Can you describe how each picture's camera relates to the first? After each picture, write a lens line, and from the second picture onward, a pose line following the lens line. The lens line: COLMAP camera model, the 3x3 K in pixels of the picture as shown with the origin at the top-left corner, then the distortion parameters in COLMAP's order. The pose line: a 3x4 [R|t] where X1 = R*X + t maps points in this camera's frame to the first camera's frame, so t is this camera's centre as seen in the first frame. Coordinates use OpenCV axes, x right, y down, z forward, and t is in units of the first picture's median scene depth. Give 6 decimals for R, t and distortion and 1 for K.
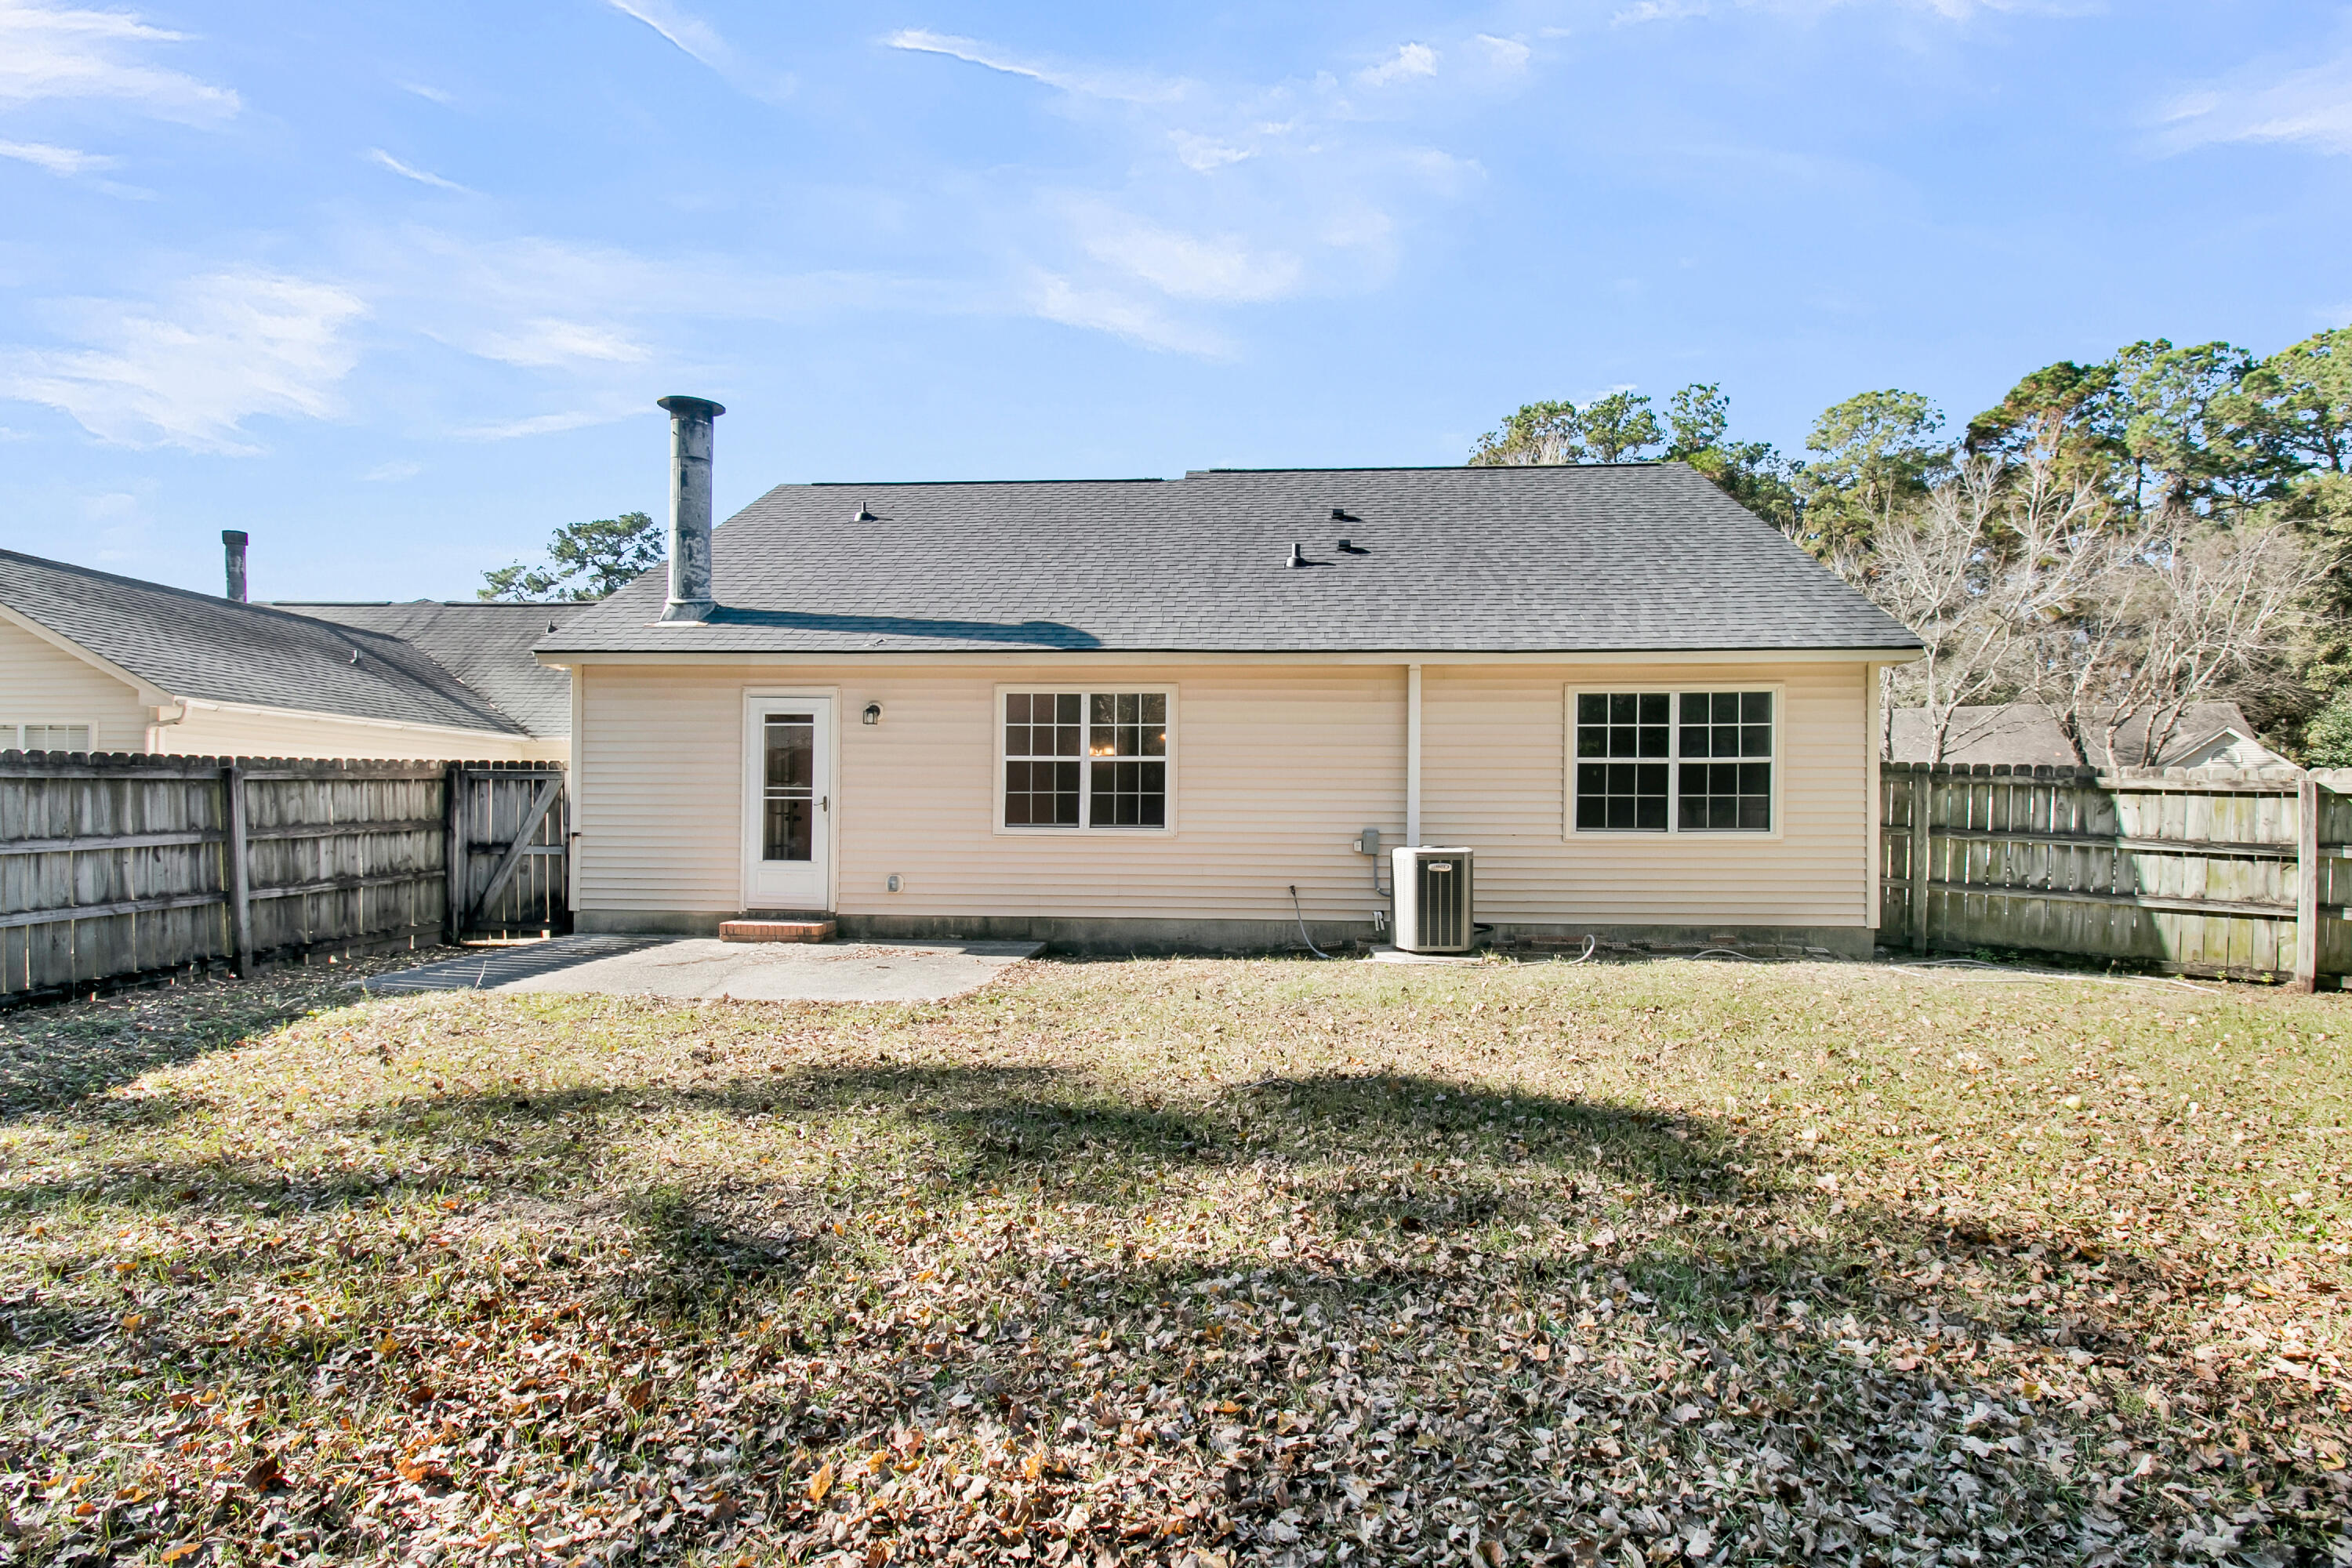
lens RADIAL K [[1150.1, 0, 1169.7], [0, 1150.1, 809.6], [0, 0, 1]] dist [-0.005339, -0.000738]
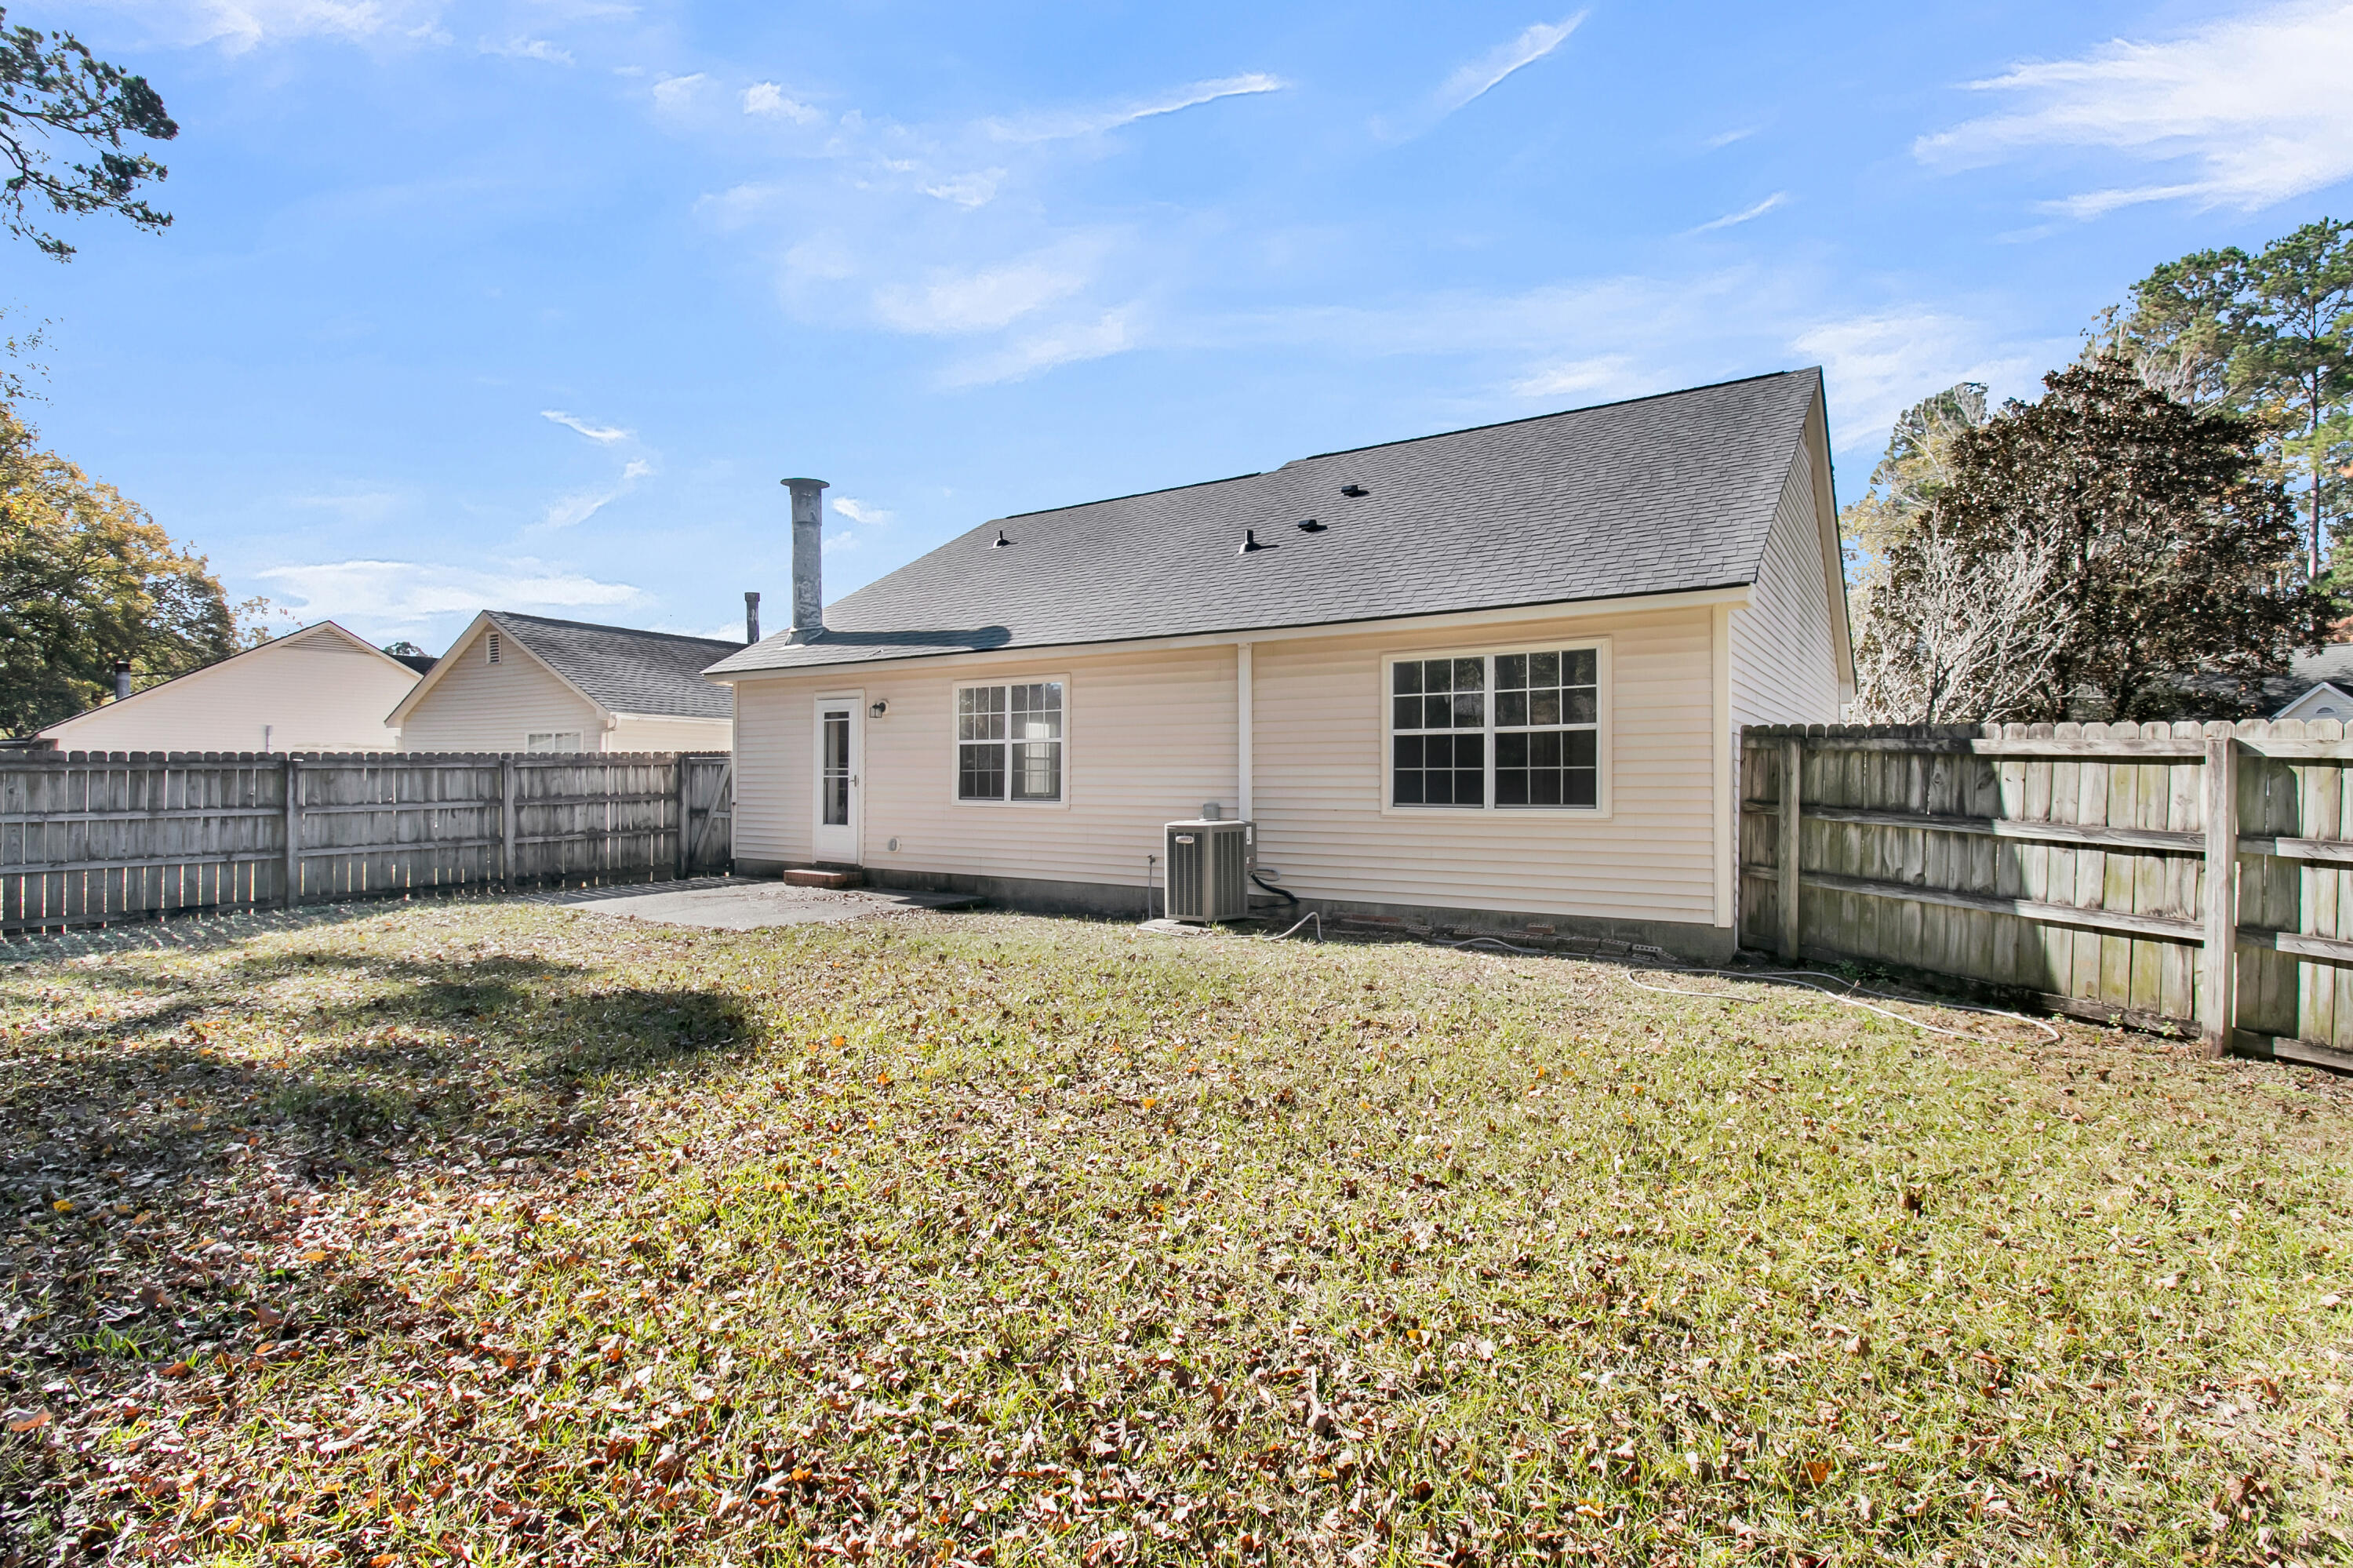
lens RADIAL K [[1099.3, 0, 1176.5], [0, 1099.3, 784.0], [0, 0, 1]] dist [-0.000353, -0.000005]
pose [[0.870502, -0.002411, -0.492159, 0.647318], [0.002826, 0.999996, 0.000099, -0.000694], [0.492157, -0.001478, 0.870505, 0.116327]]
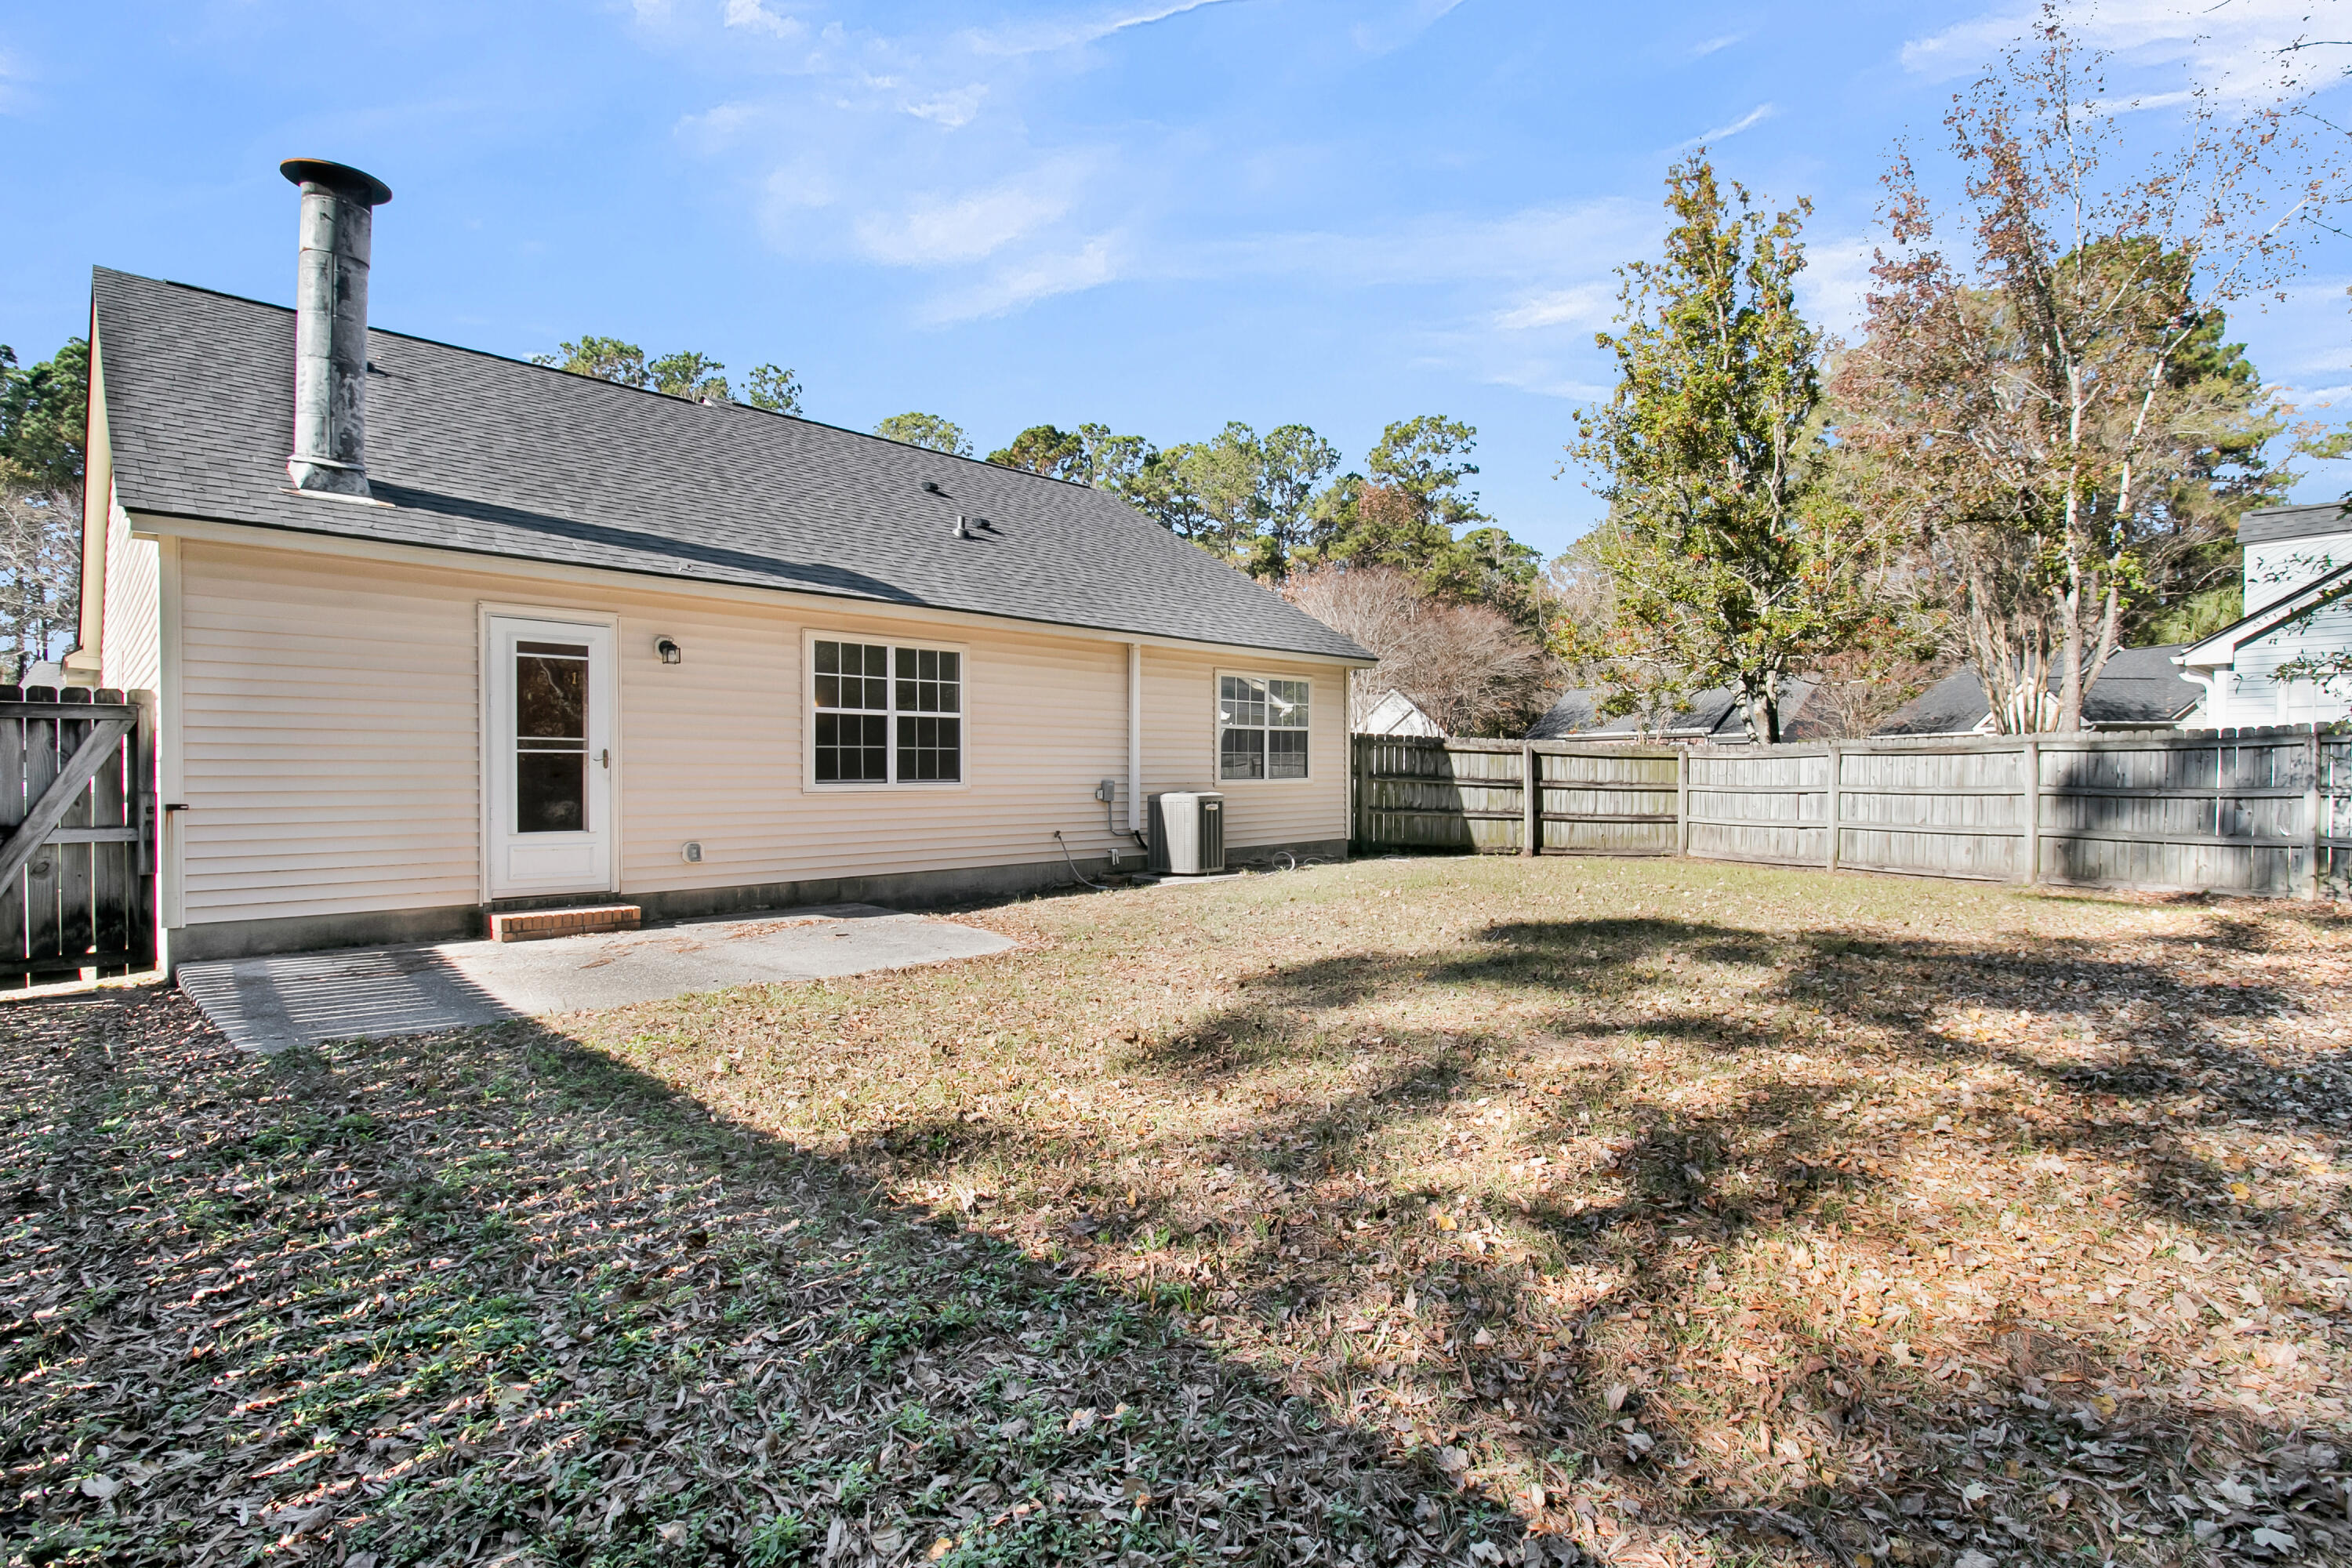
lens RADIAL K [[1135.6, 0, 1187.1], [0, 1135.6, 773.8], [0, 0, 1]] dist [-0.013739, -0.000699]
pose [[0.636433, -0.010757, 0.771257, -0.687291], [0.004126, 0.999936, 0.010541, -0.001208], [-0.771321, -0.003526, 0.636437, 0.192669]]
